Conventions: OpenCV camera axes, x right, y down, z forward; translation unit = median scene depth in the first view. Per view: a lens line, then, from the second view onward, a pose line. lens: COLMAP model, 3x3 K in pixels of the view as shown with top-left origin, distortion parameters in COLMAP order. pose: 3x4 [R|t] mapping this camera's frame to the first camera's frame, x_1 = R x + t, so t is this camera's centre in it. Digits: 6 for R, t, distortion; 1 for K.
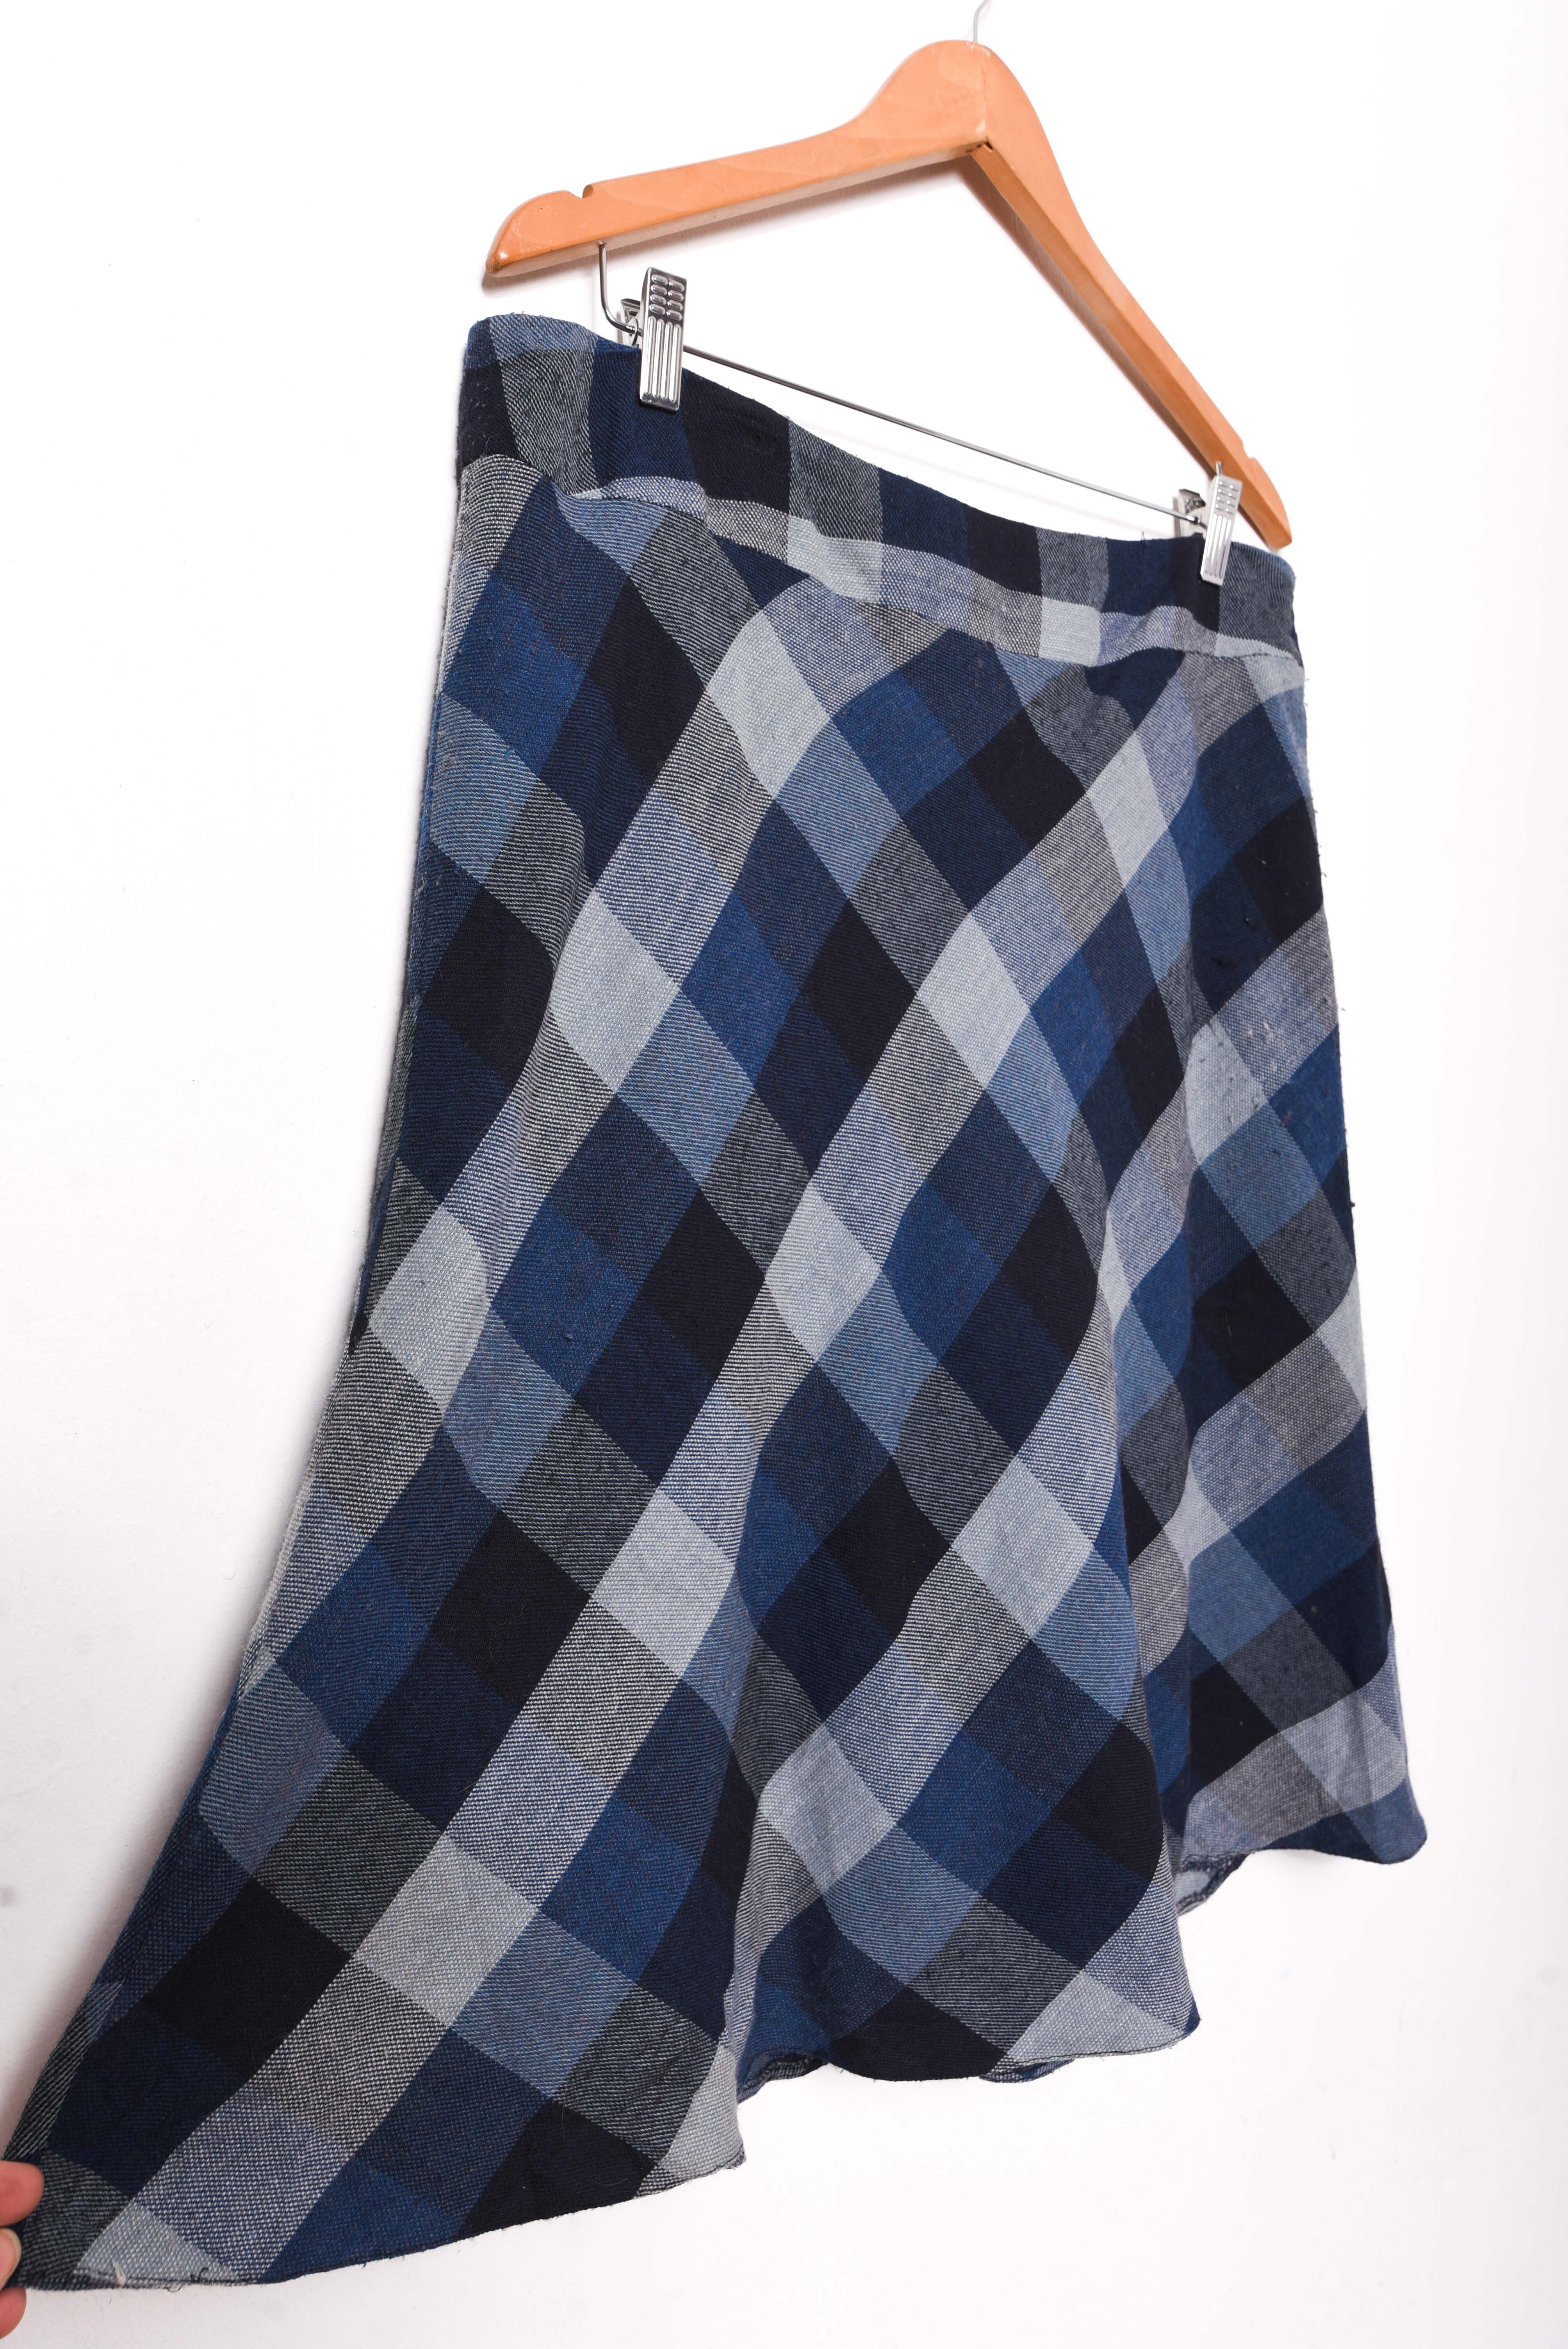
lens RADIAL K [[1699.5, 0, 731.5], [0, 1699.5, 1173.7], [0, 0, 1]] dist [0.007775, -0.004440]
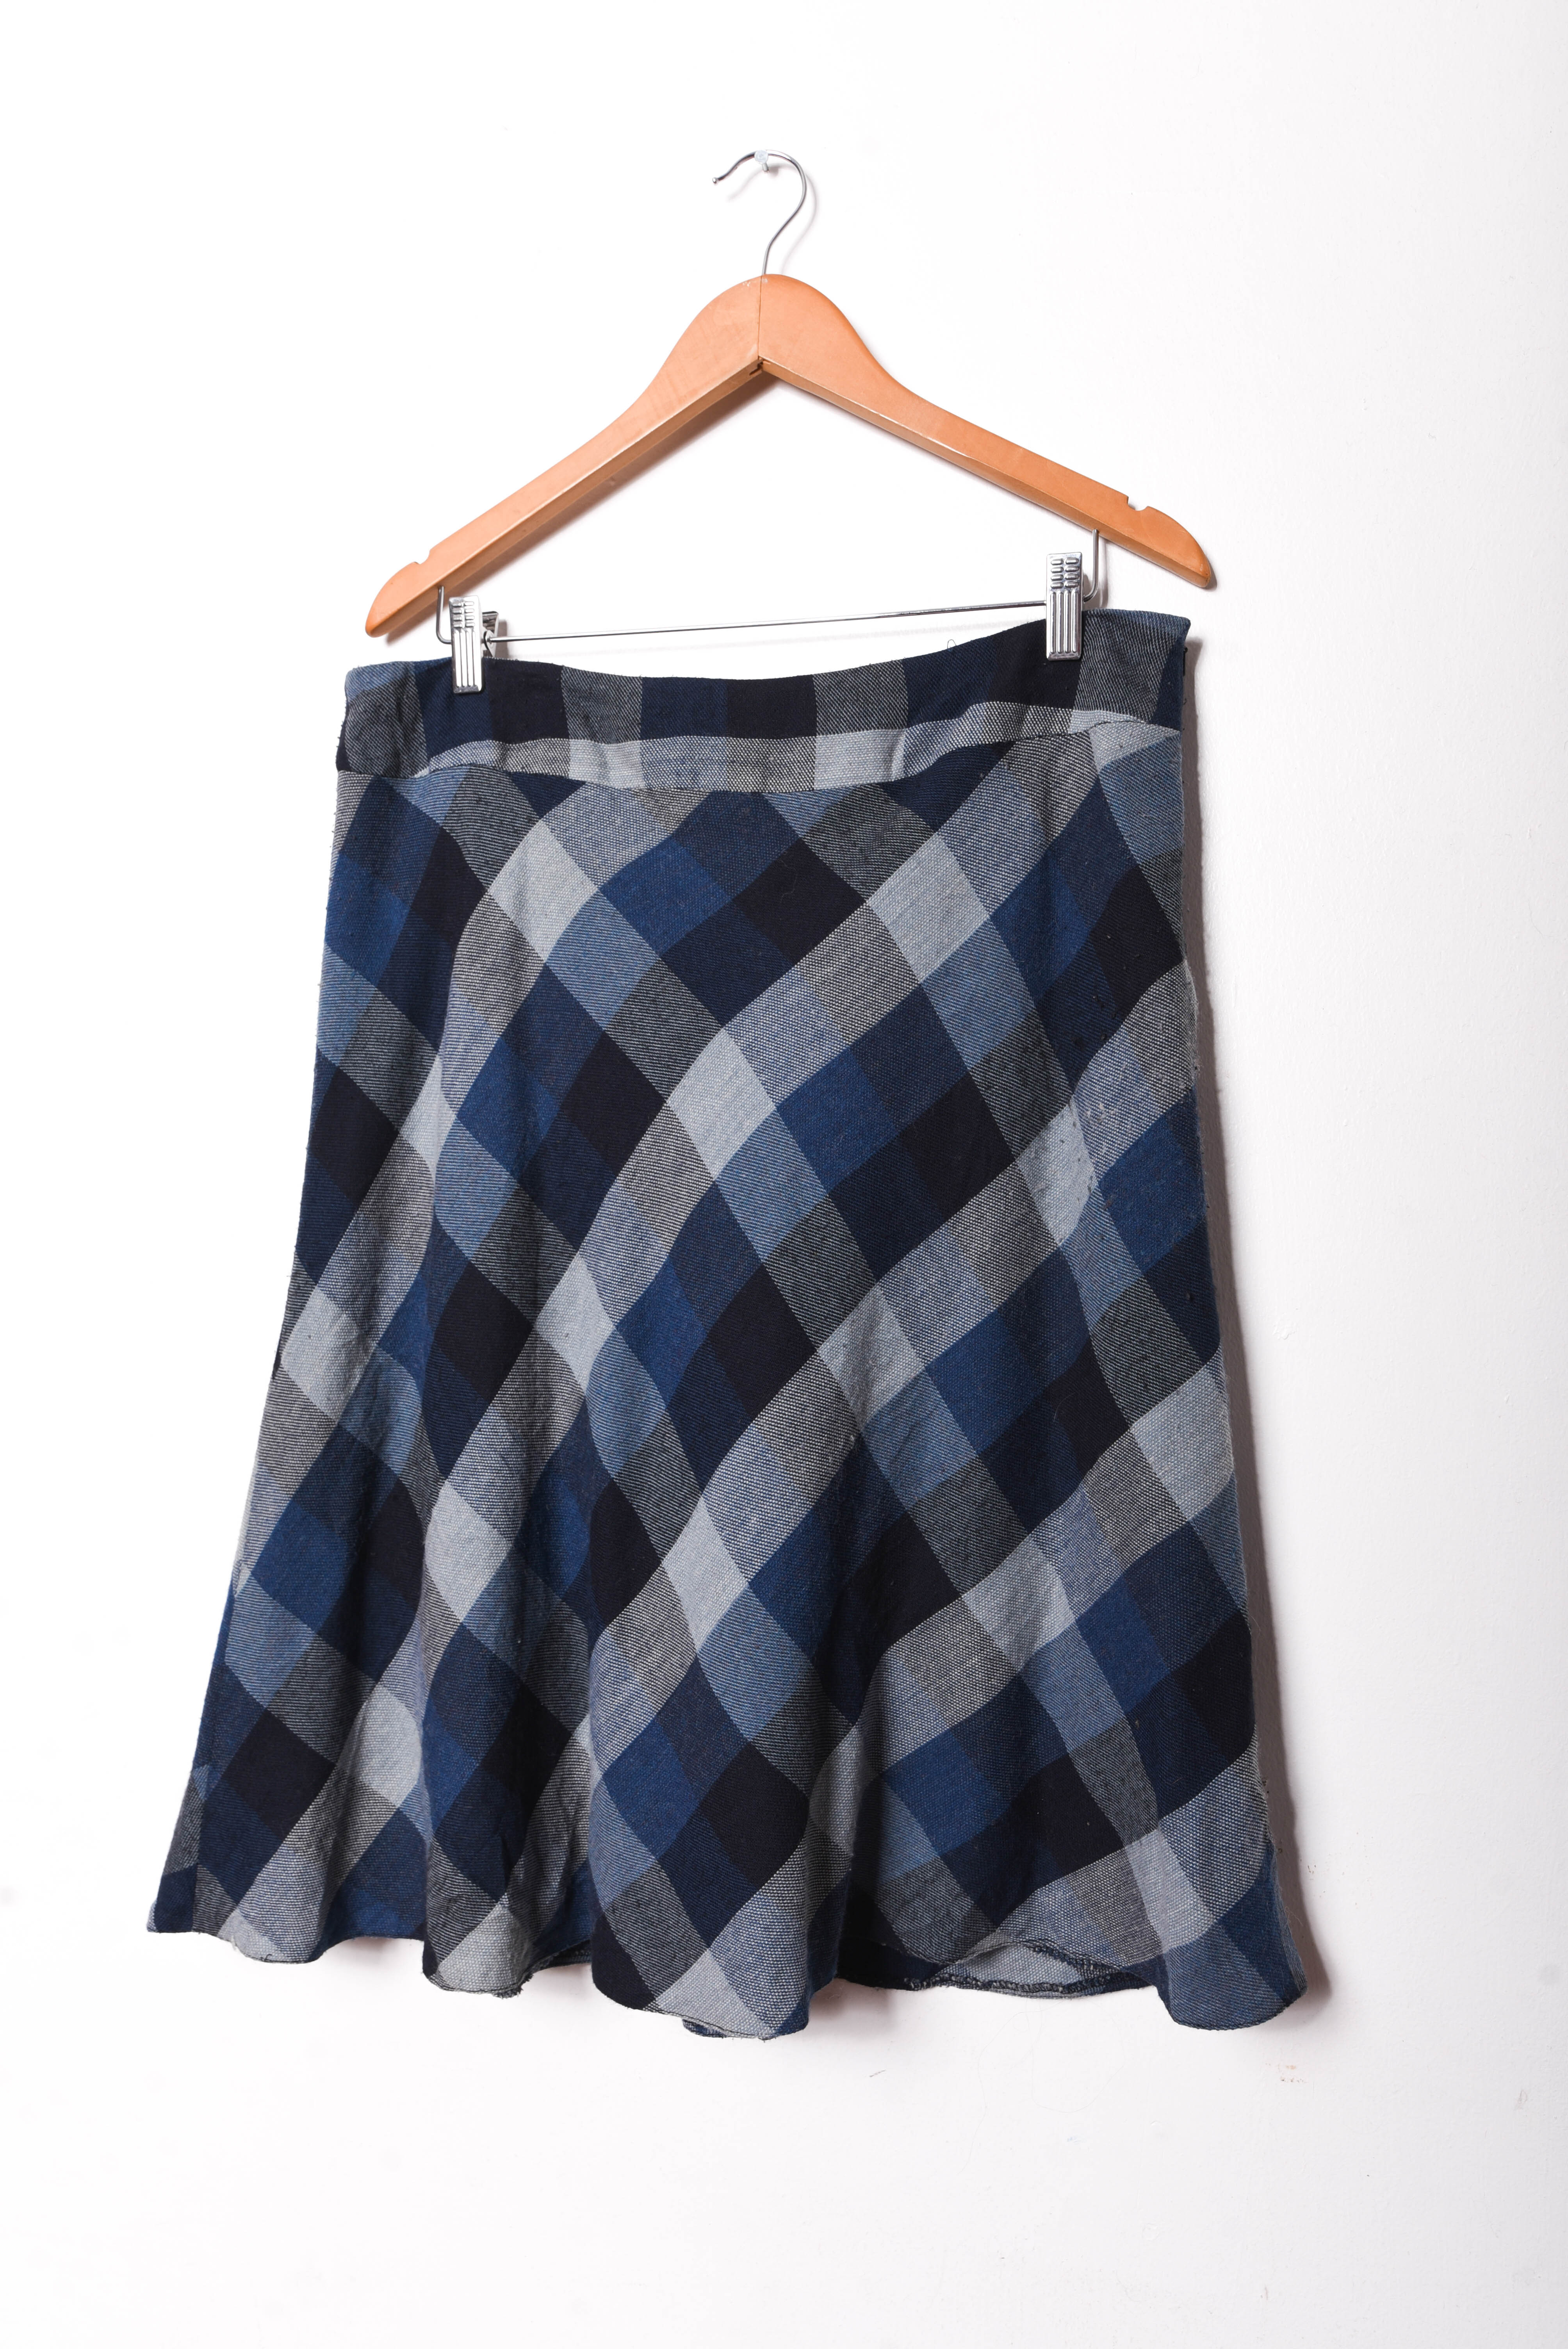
lens RADIAL K [[1761.9, 0, 784.0], [0, 1761.9, 1174.5], [0, 0, 1]] dist [-0.009763, 0.000935]
pose [[0.651742, -0.015788, -0.758276, 1.061145], [-0.006125, 0.999641, -0.026078, -0.021079], [0.758416, 0.021641, 0.651412, 0.239755]]
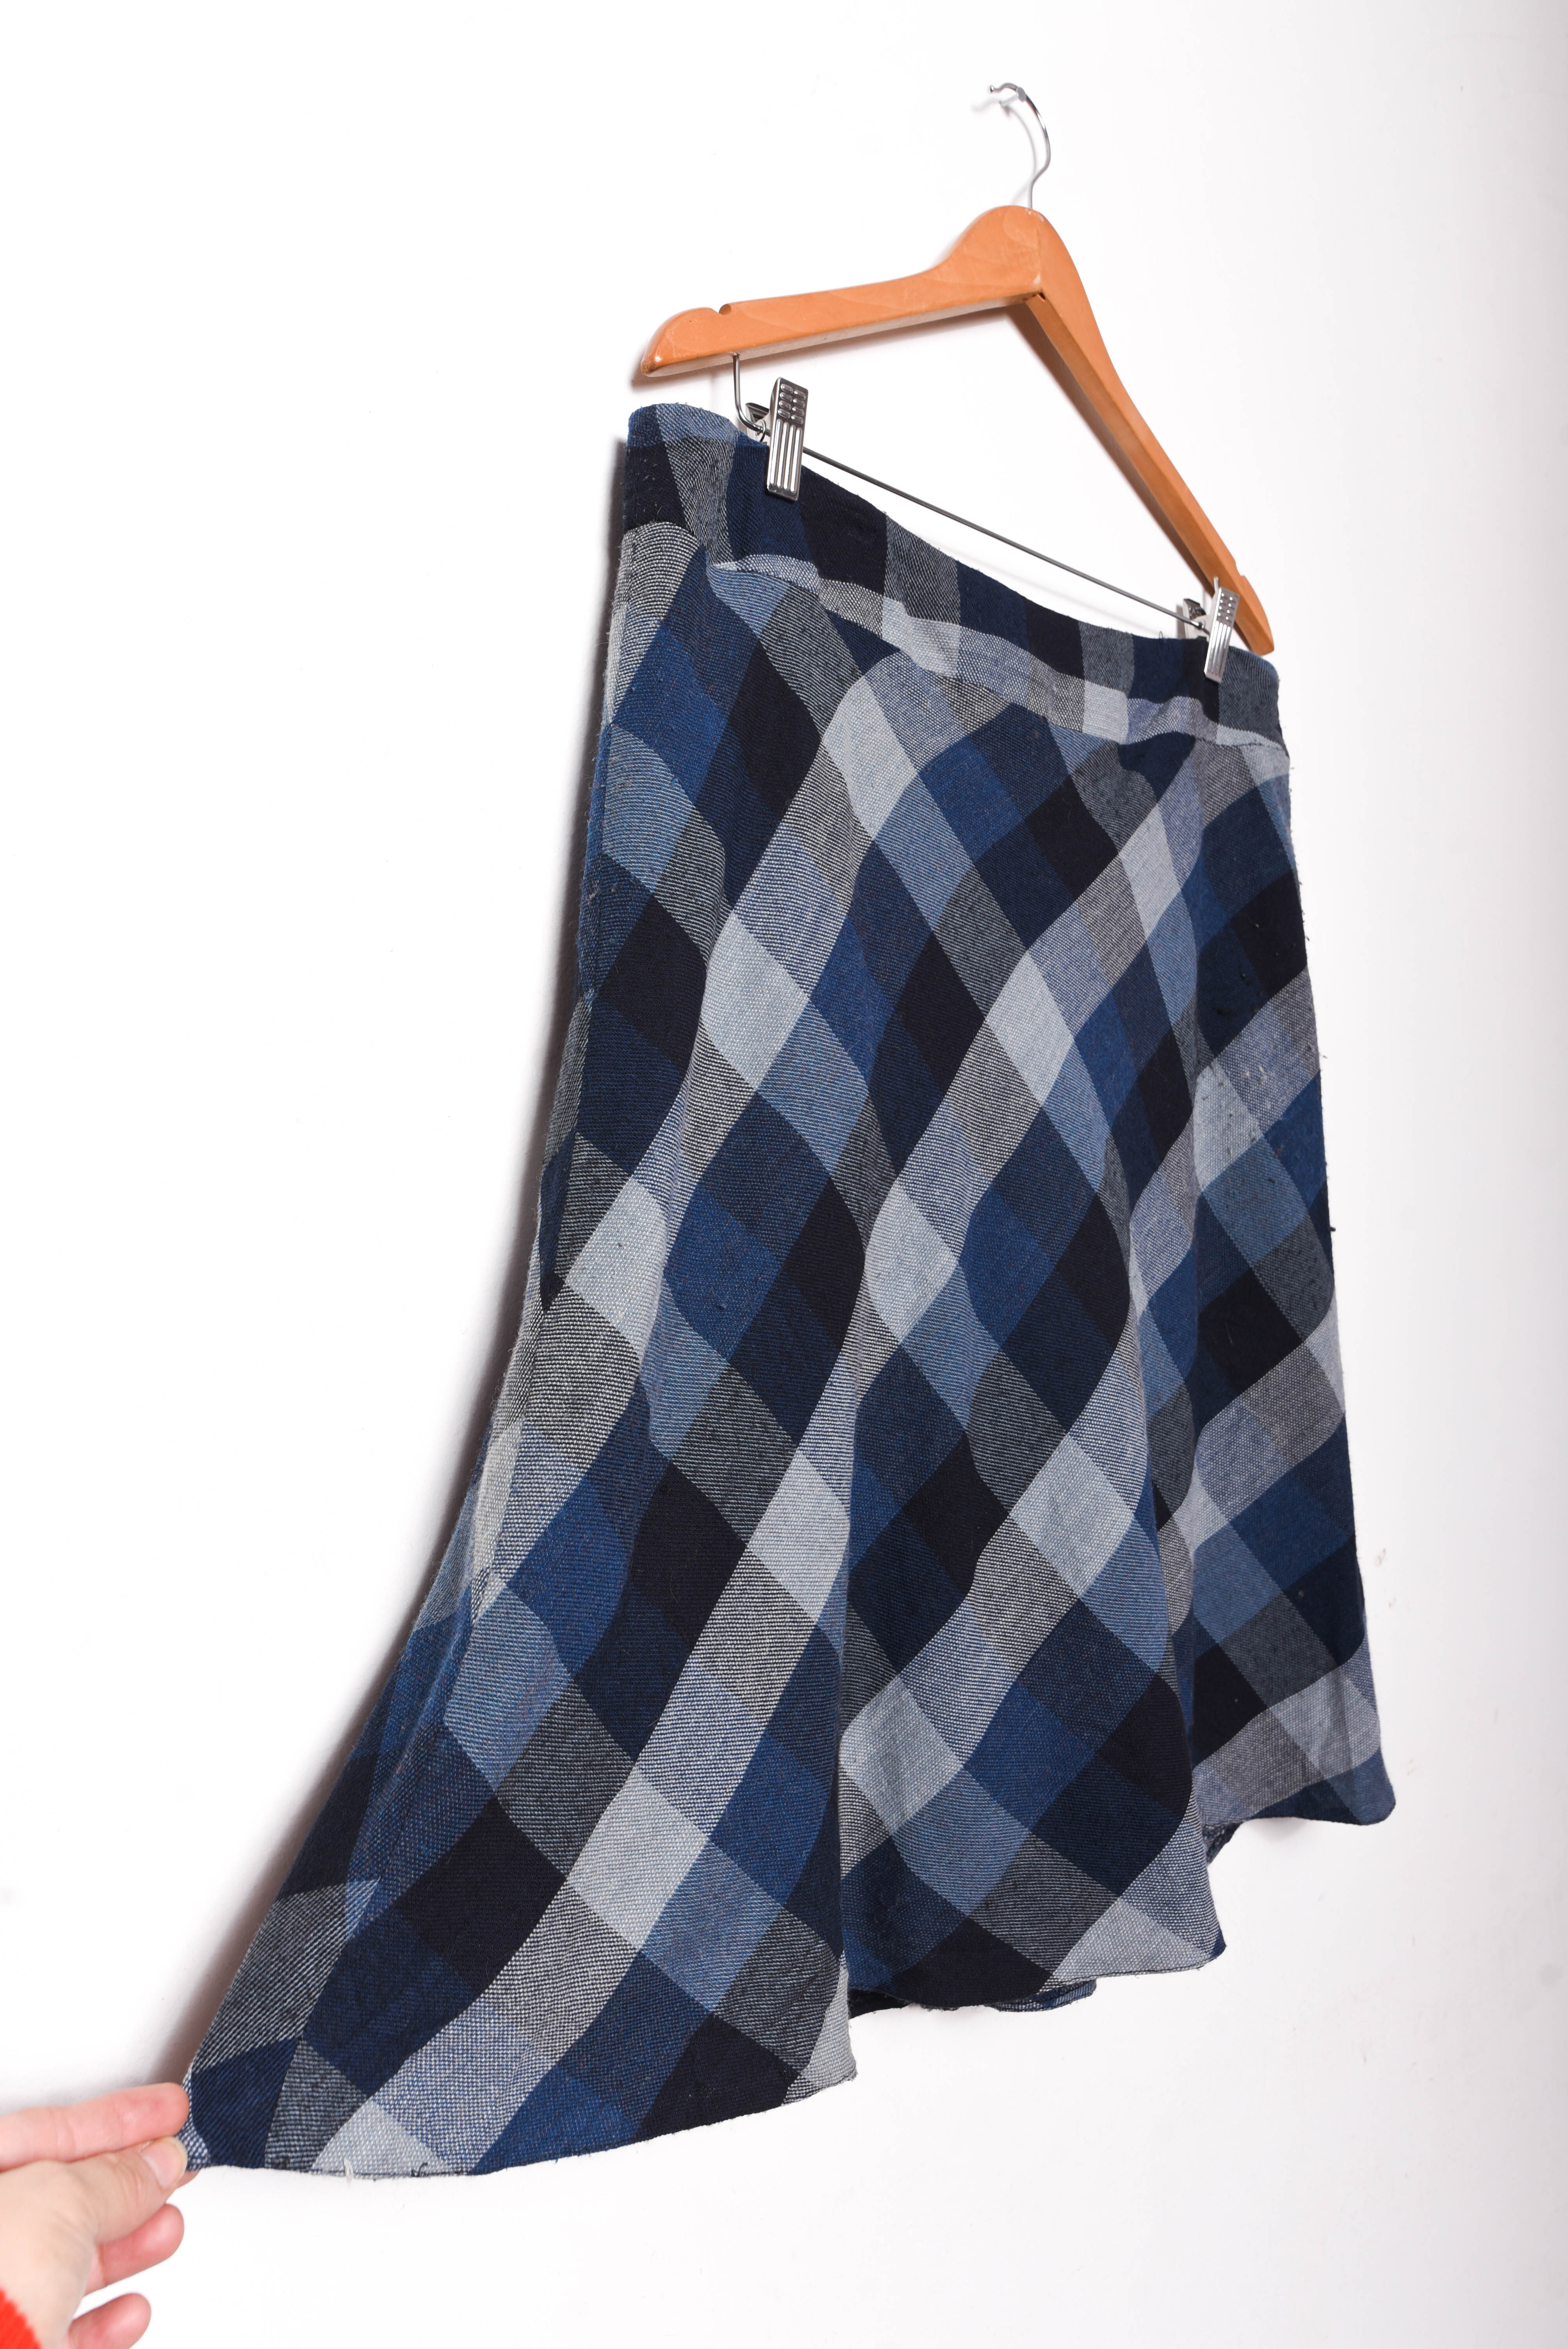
lens RADIAL K [[1761.9, 0, 784.0], [0, 1761.9, 1174.5], [0, 0, 1]] dist [-0.009763, 0.000935]
pose [[0.993200, 0.025206, 0.113661, -0.146402], [-0.018439, 0.998016, -0.060202, 0.066432], [-0.114953, 0.057697, 0.991694, -0.128454]]
